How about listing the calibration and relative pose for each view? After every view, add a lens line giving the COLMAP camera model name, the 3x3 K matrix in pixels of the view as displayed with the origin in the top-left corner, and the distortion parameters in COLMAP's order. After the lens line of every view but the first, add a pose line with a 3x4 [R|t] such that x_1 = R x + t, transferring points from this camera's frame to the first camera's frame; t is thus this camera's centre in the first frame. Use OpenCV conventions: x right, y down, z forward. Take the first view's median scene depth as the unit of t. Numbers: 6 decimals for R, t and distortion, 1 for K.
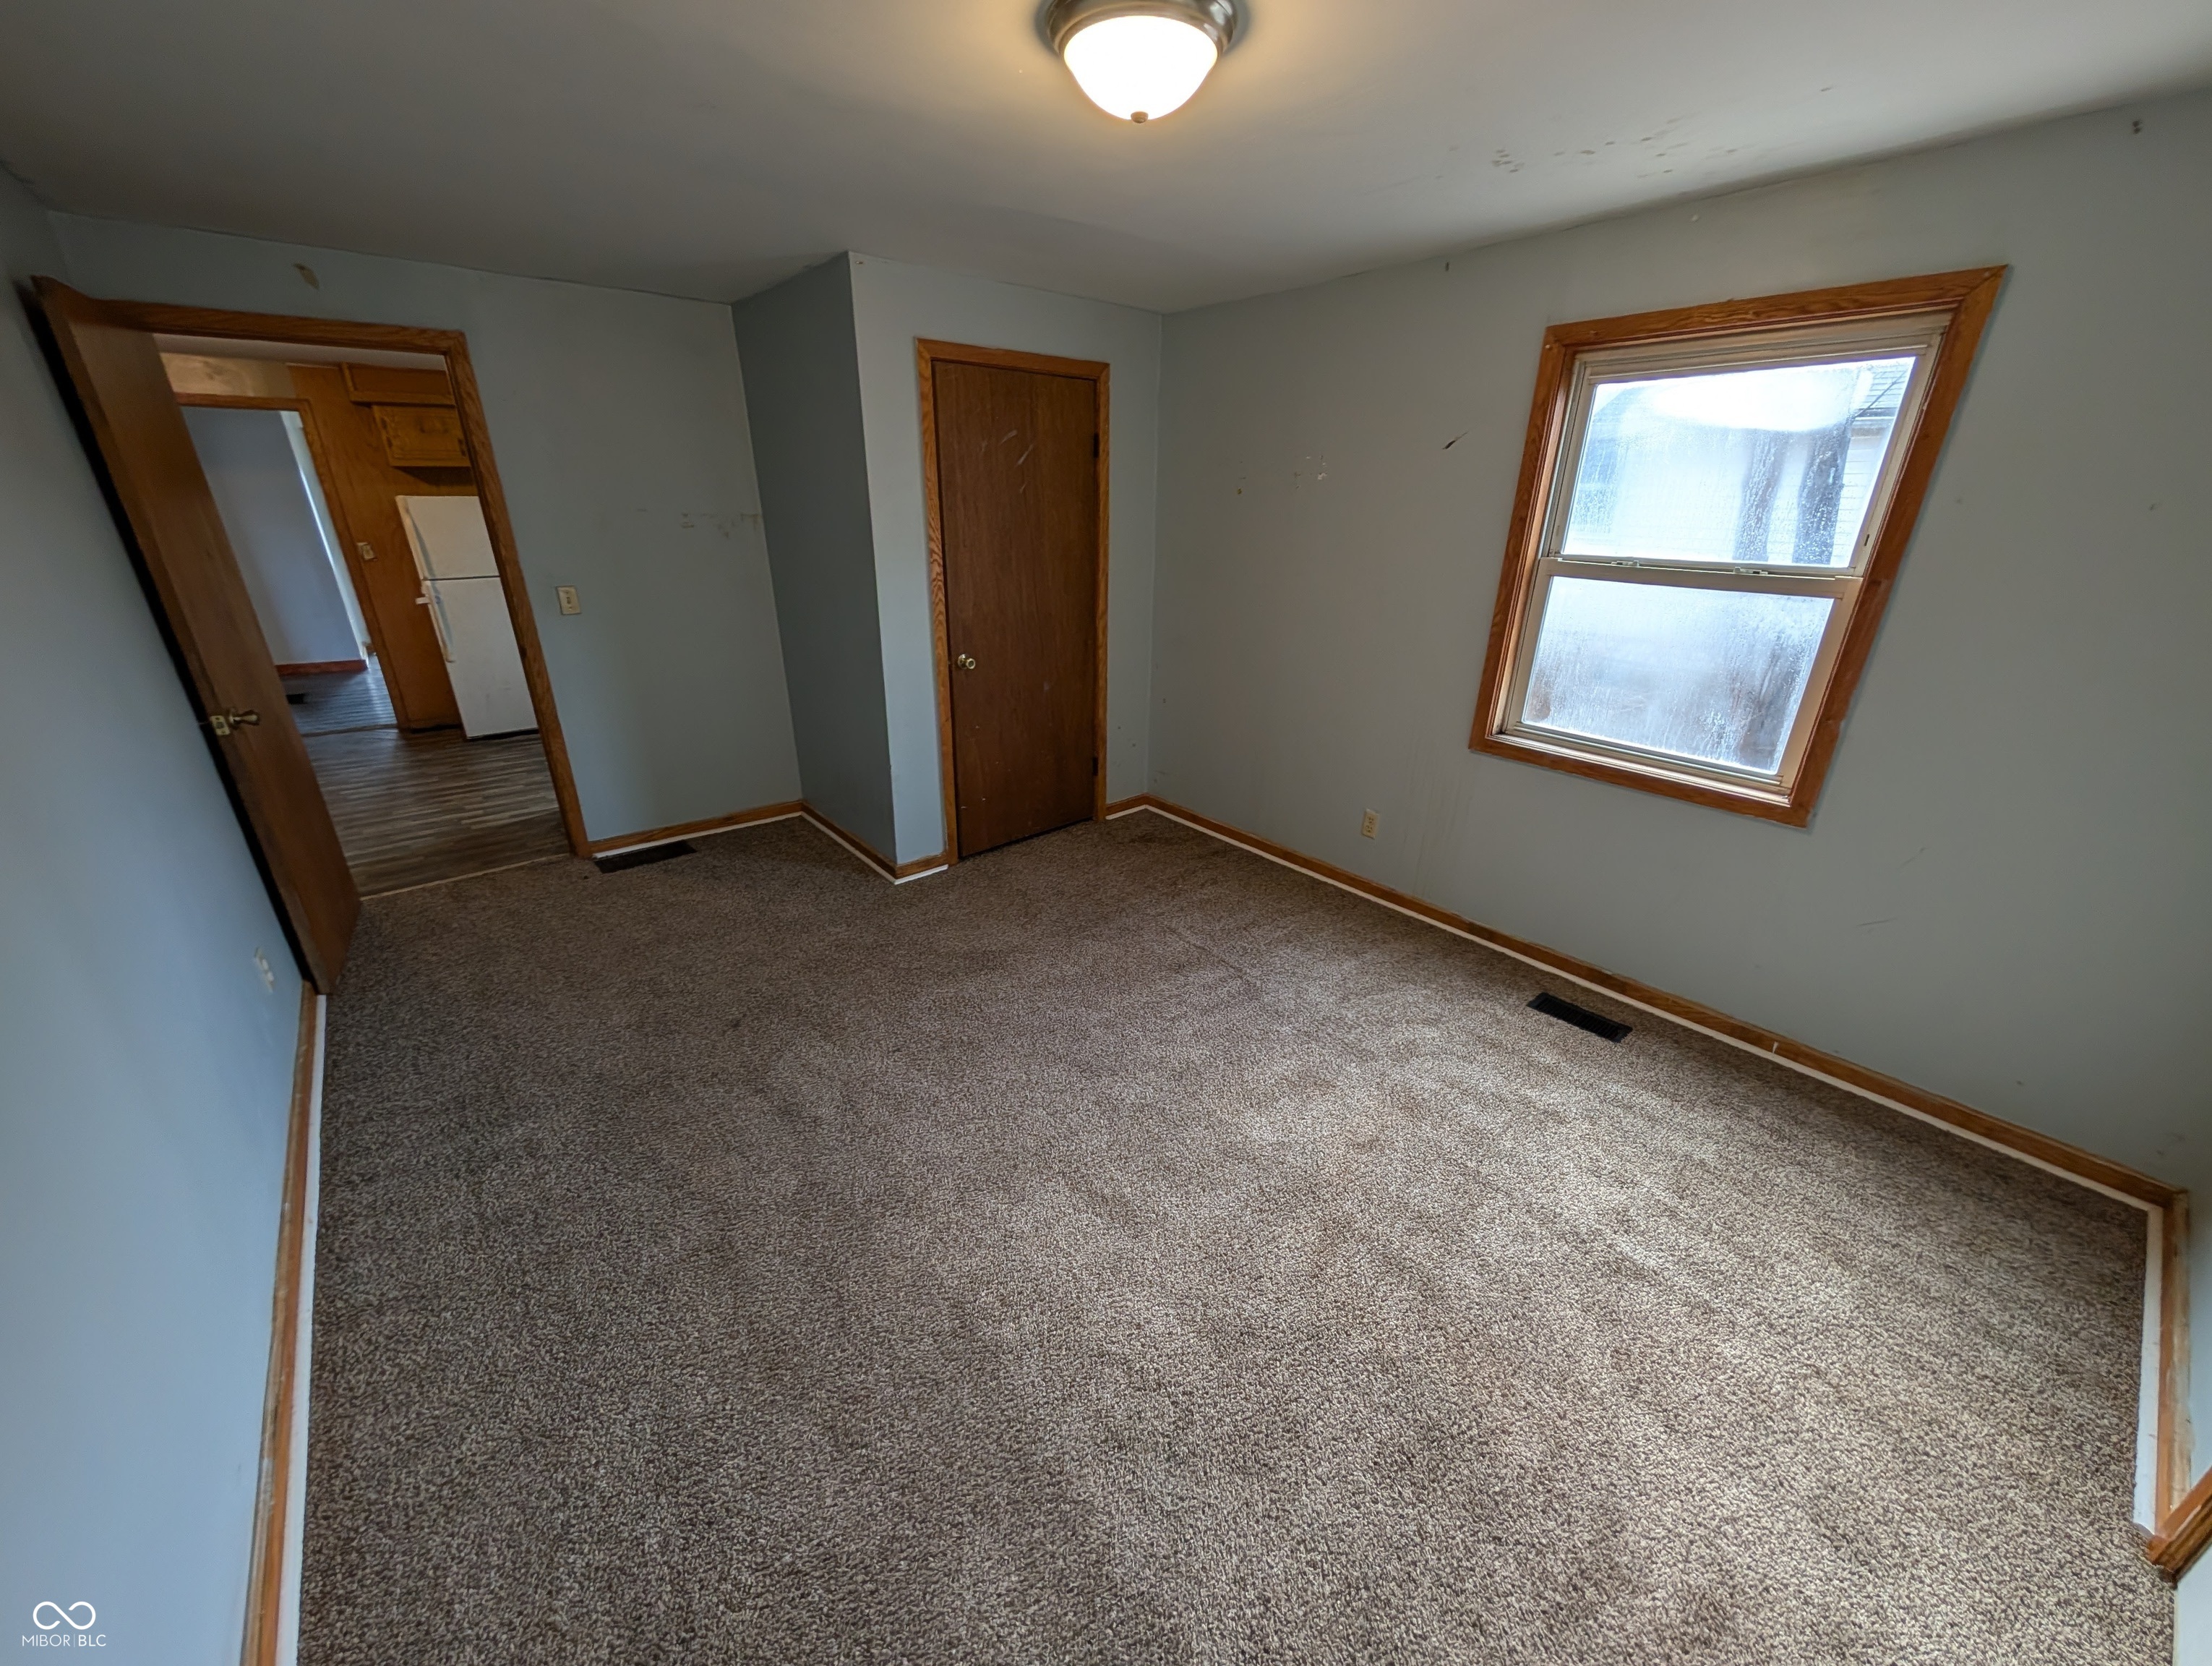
lens RADIAL K [[837.4, 0, 1104.7], [0, 837.4, 832.1], [0, 0, 1]] dist [-0.001302, 0.000097]
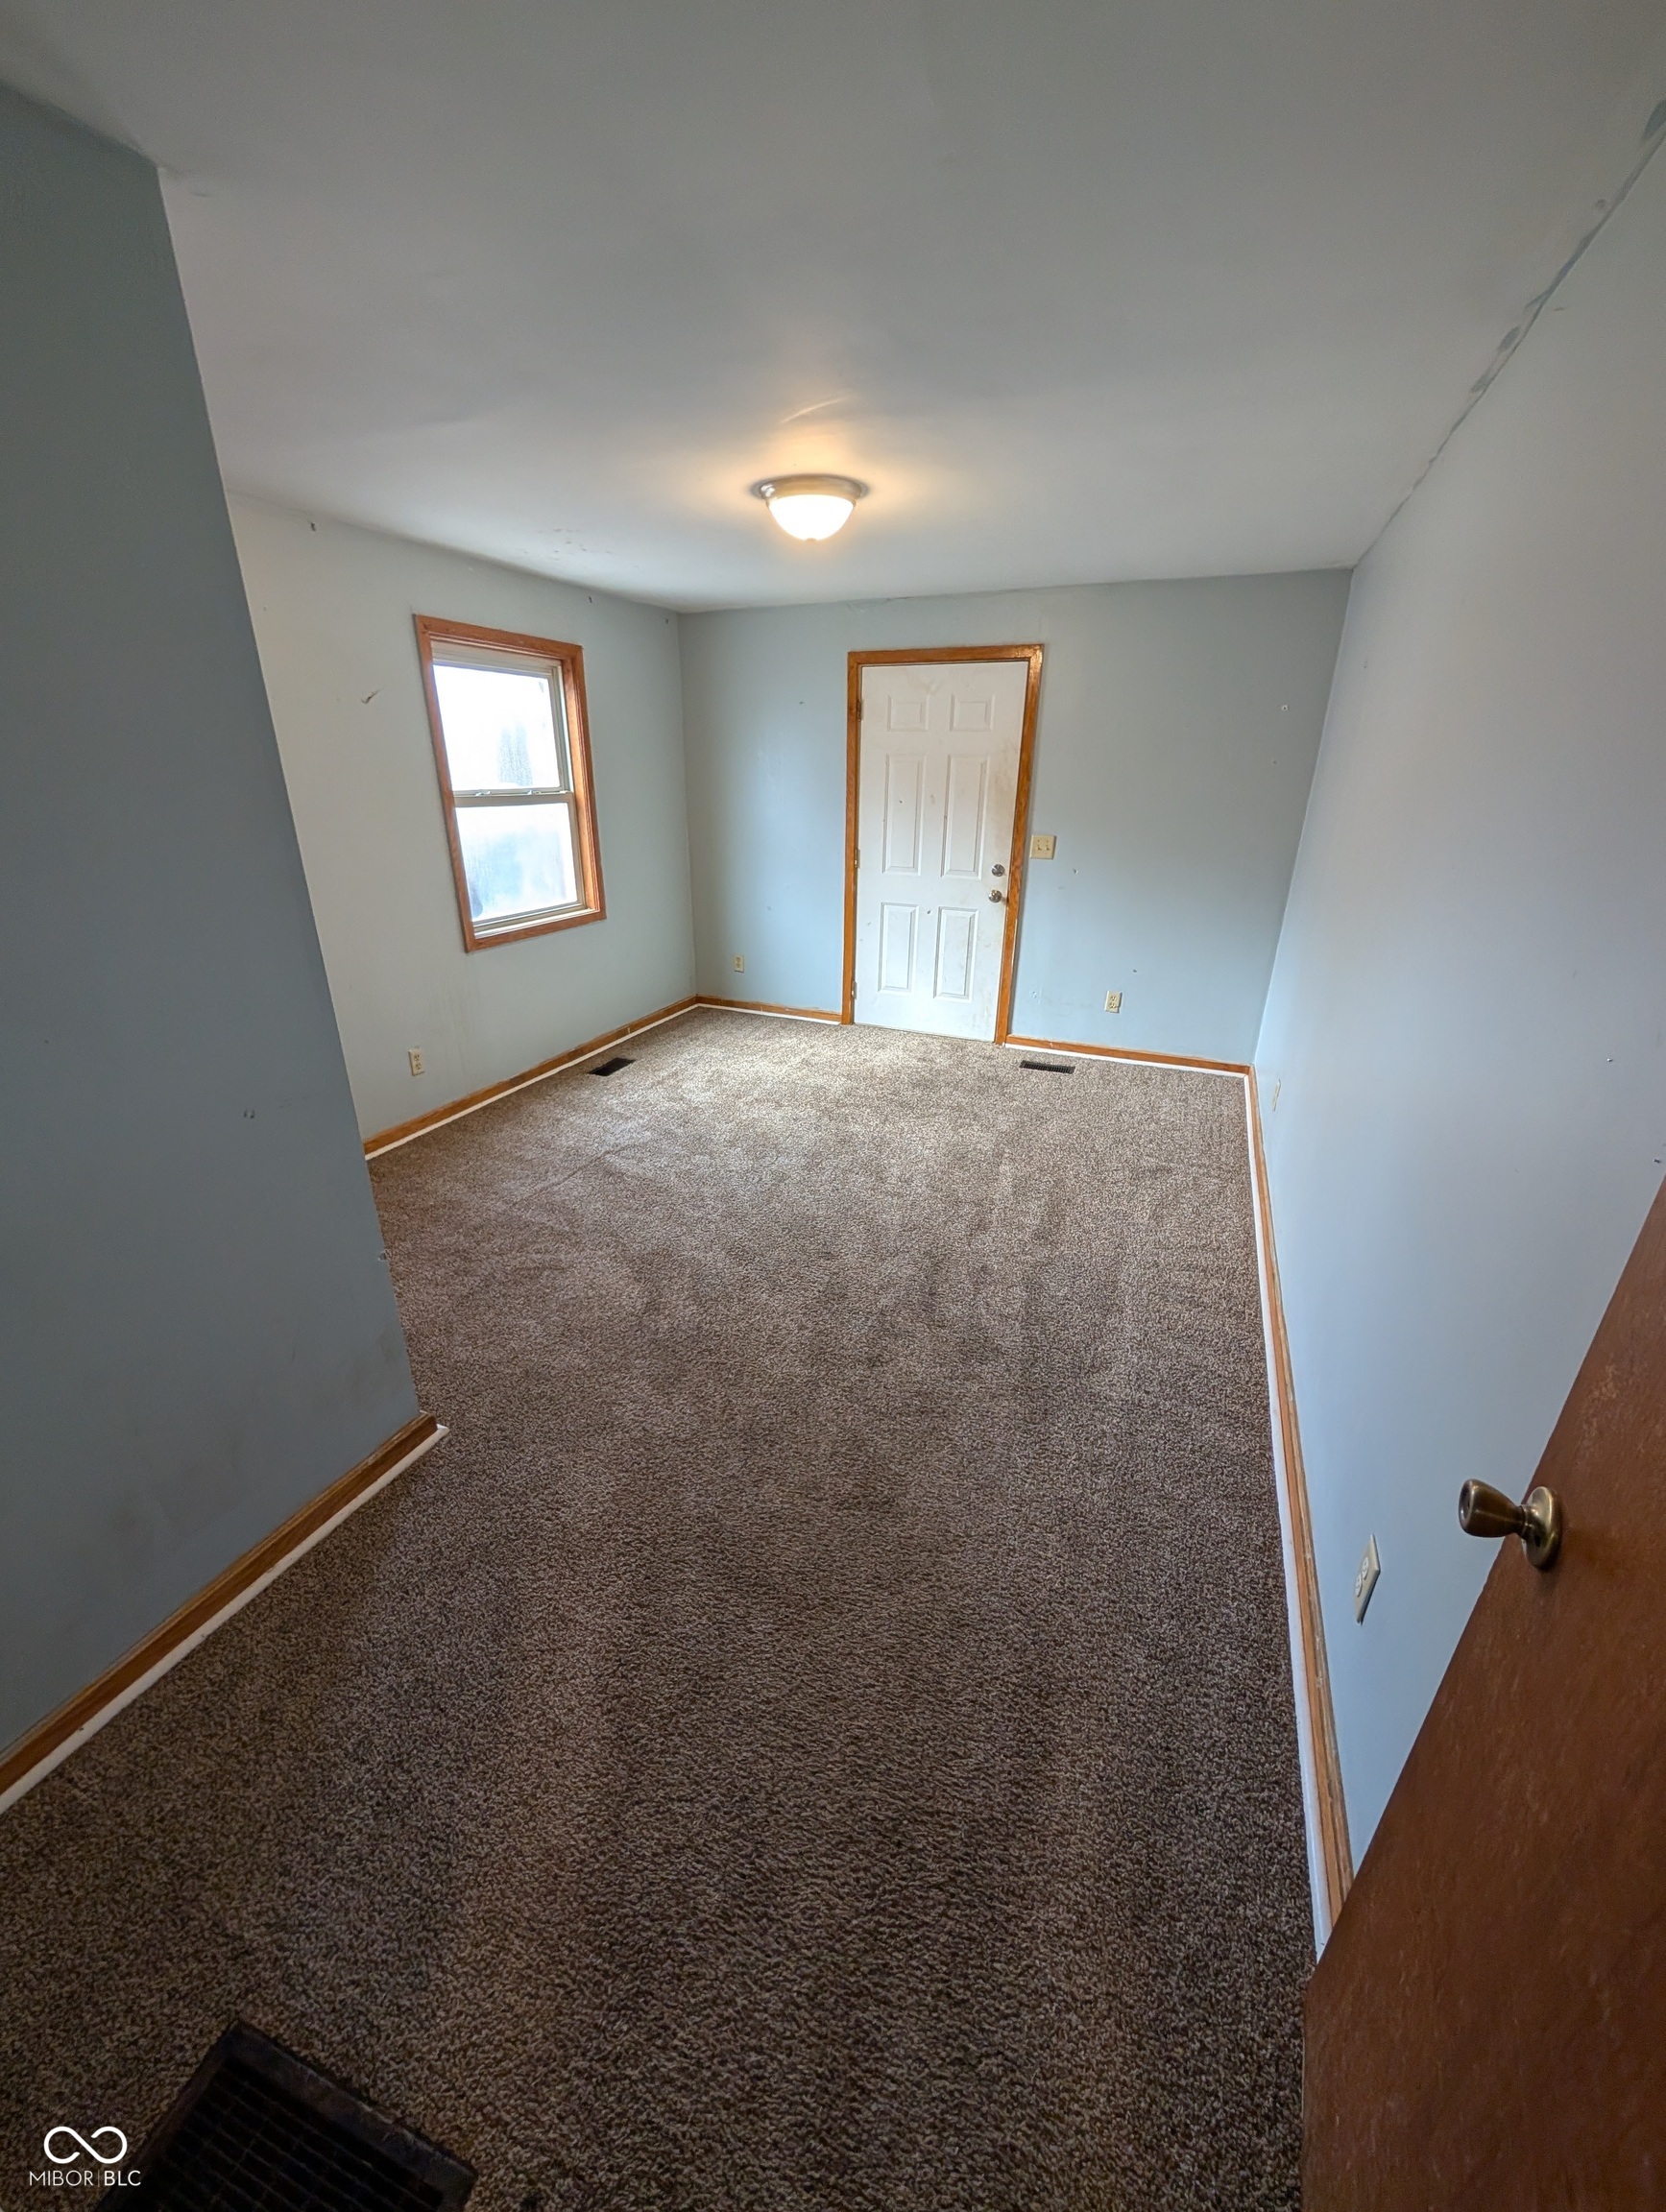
lens RADIAL K [[837.3, 0, 831.5], [0, 837.3, 1106.3], [0, 0, 1]] dist [-0.001302, 0.000097]
pose [[-0.456747, -0.346510, 0.819337, -1.051772], [0.318993, 0.795976, 0.514457, -0.445562], [-0.830437, 0.496340, -0.253026, 1.138542]]
